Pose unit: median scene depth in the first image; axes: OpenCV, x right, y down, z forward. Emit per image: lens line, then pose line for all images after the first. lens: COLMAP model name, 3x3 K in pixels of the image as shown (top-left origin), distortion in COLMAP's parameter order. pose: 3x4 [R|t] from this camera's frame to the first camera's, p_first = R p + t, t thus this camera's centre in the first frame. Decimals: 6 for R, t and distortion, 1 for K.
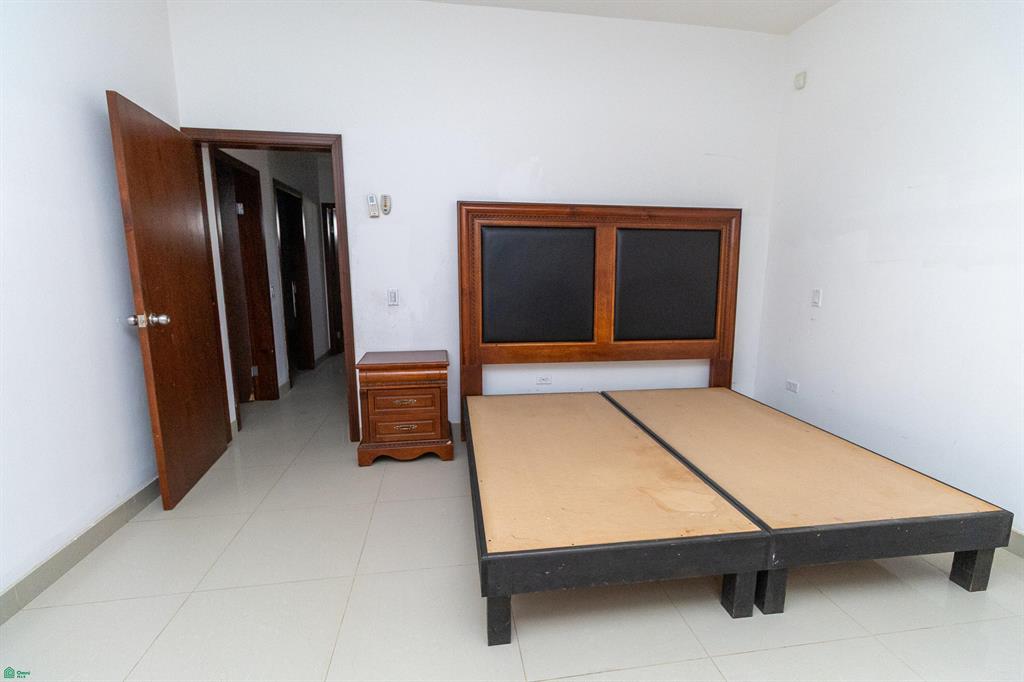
lens RADIAL K [[470.3, 0, 518.2], [0, 470.3, 345.4], [0, 0, 1]] dist [0.006276, 0.001669]
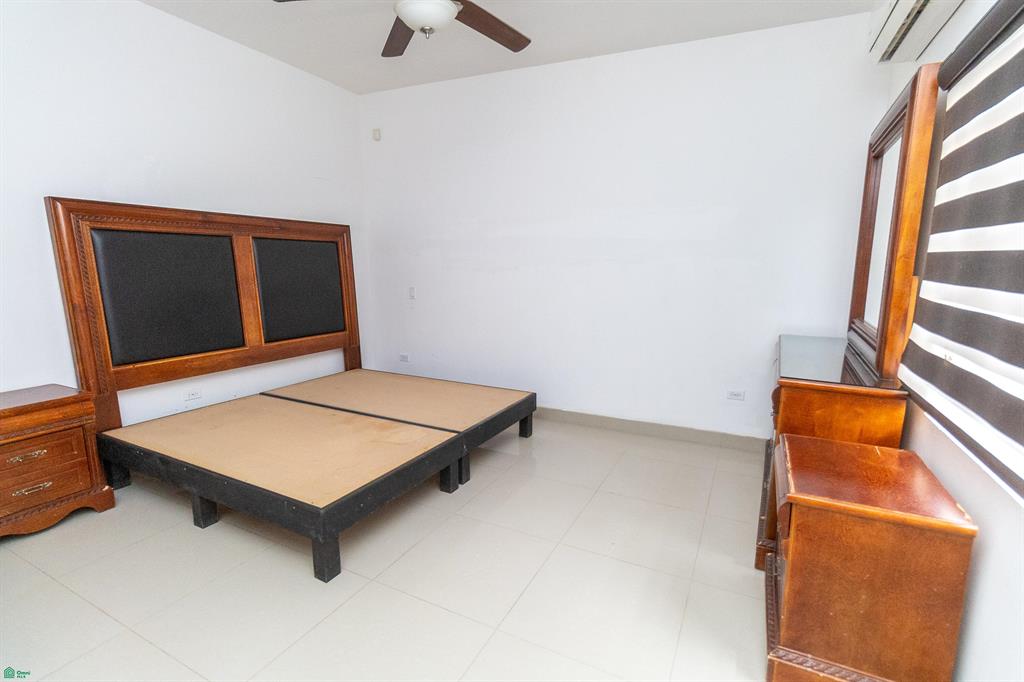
lens RADIAL K [[470.3, 0, 510.3], [0, 470.3, 343.0], [0, 0, 1]] dist [0.006276, 0.001669]
pose [[0.605546, -0.137045, 0.783921, -0.302375], [0.137859, 0.988232, 0.066272, -0.004590], [-0.783778, 0.067939, 0.617313, -0.091592]]
